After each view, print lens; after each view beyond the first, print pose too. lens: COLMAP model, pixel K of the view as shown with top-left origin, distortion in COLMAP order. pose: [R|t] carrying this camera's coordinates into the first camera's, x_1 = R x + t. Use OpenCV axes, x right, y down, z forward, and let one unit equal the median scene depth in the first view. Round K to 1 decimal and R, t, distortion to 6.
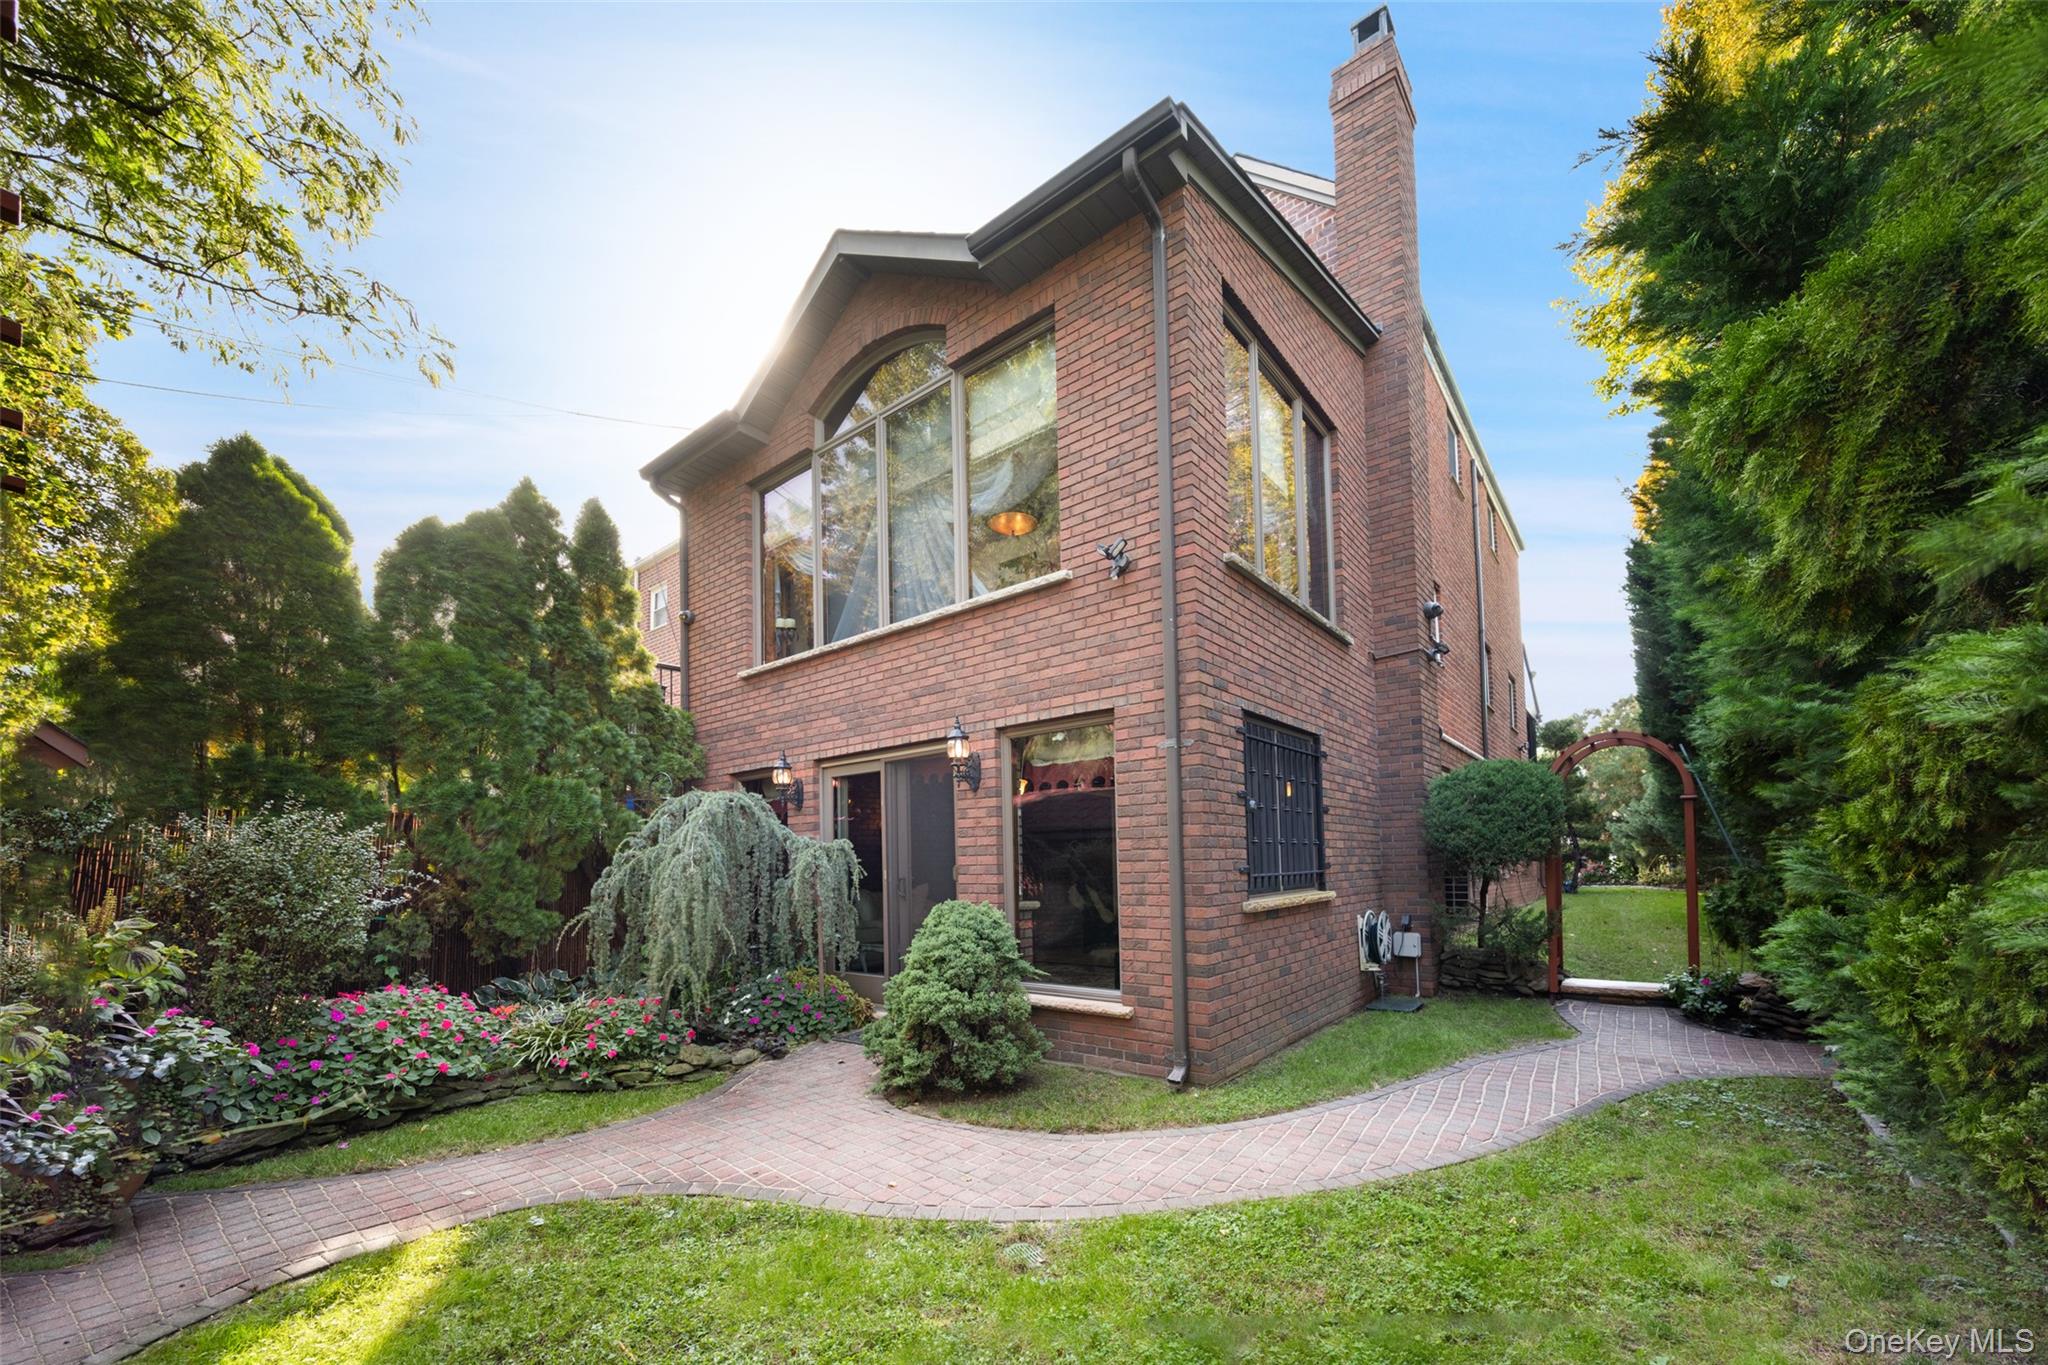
lens RADIAL K [[928.6, 0, 1025.8], [0, 928.6, 815.3], [0, 0, 1]] dist [-0.000853, -0.000343]
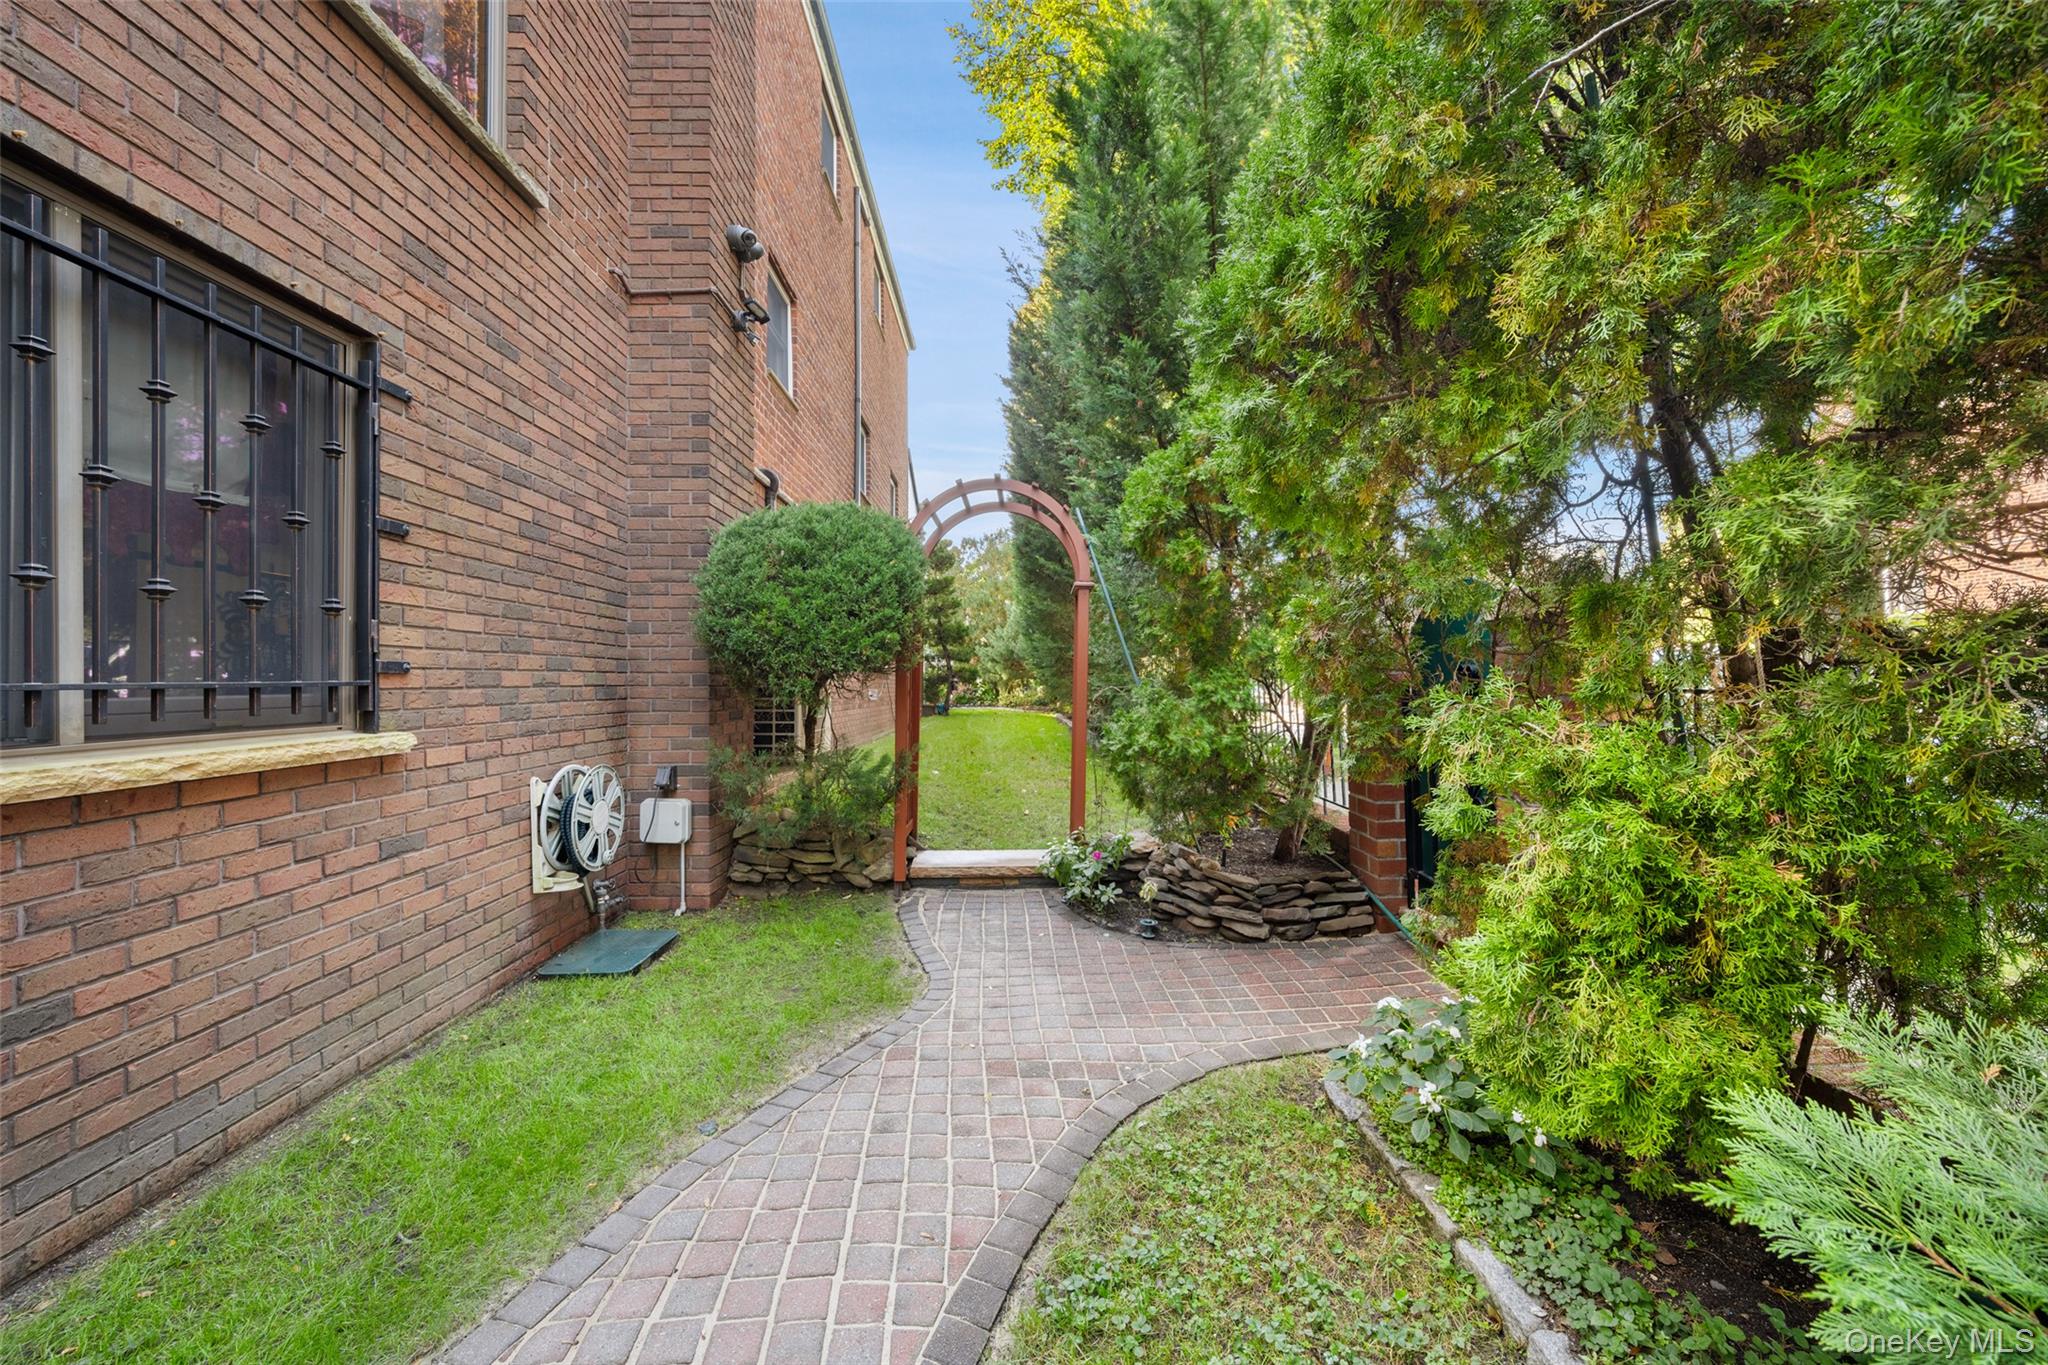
lens RADIAL K [[822.9, 0, 999.8], [0, 822.9, 681.2], [0, 0, 1]] dist [-0.001092, -0.000339]
pose [[0.830219, 0.016676, 0.557189, 0.306806], [-0.042379, 0.998548, 0.033259, 0.032602], [-0.555825, -0.051225, 0.829720, 0.496971]]
